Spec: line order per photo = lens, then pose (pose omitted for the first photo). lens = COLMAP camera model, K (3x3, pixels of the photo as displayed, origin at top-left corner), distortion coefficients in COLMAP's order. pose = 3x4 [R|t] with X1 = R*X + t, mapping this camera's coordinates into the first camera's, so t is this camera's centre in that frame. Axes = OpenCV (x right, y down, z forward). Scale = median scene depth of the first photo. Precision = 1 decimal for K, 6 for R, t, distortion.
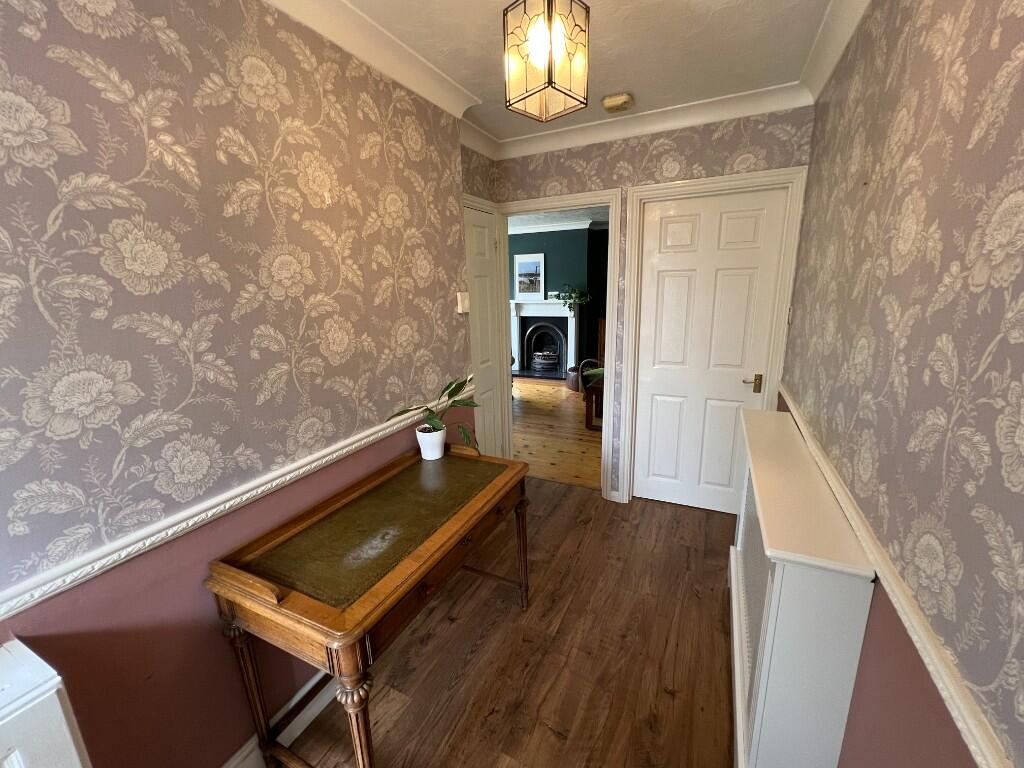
lens RADIAL K [[420.2, 0, 511.3], [0, 420.2, 387.0], [0, 0, 1]] dist [-0.002652, -0.000562]
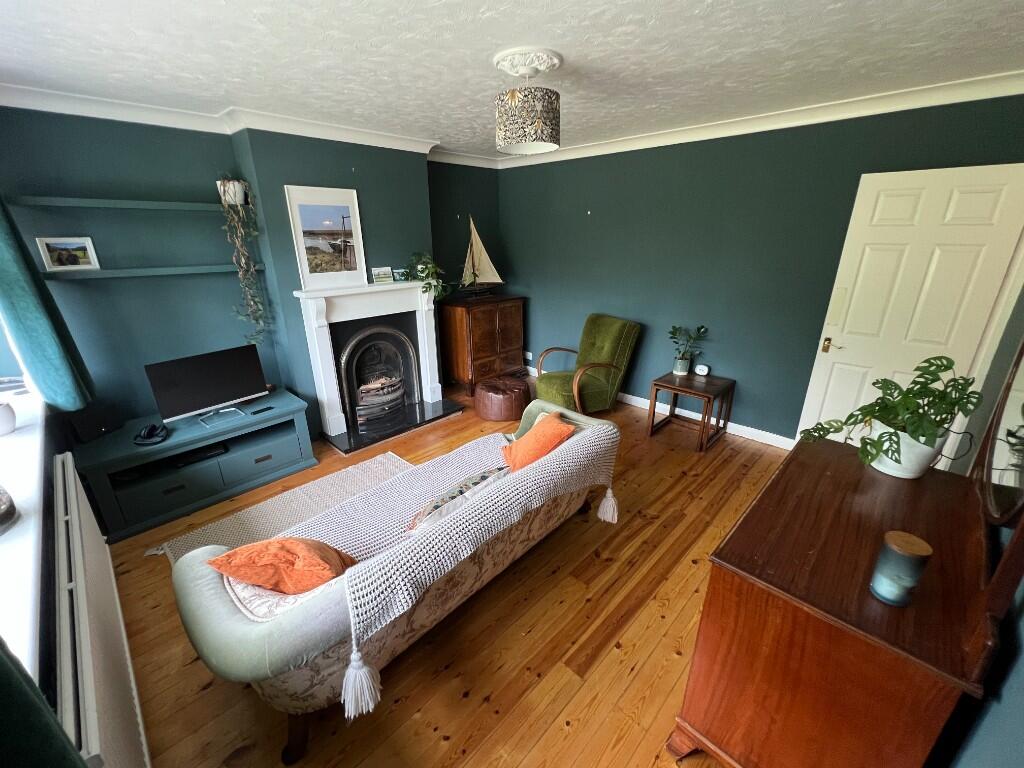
lens RADIAL K [[420.2, 0, 514.3], [0, 420.2, 386.3], [0, 0, 1]] dist [-0.002652, -0.000562]
pose [[0.314380, -0.297700, 0.901410, -0.369951], [0.218389, 0.946767, 0.236513, -0.171522], [-0.923835, 0.122503, 0.362659, 0.660903]]
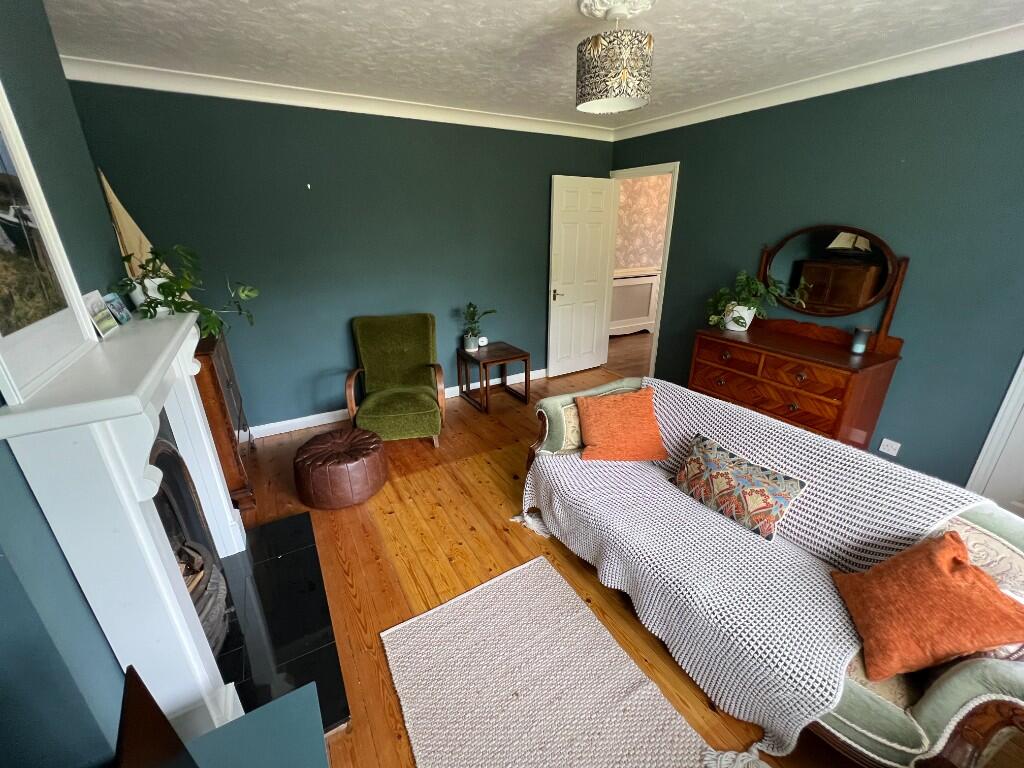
lens RADIAL K [[420.2, 0, 514.4], [0, 420.2, 384.7], [0, 0, 1]] dist [-0.002652, -0.000562]
pose [[-0.824177, -0.167619, 0.540959, -0.168981], [0.164711, 0.842960, 0.512141, -0.255523], [-0.541851, 0.511197, -0.667139, 1.033761]]
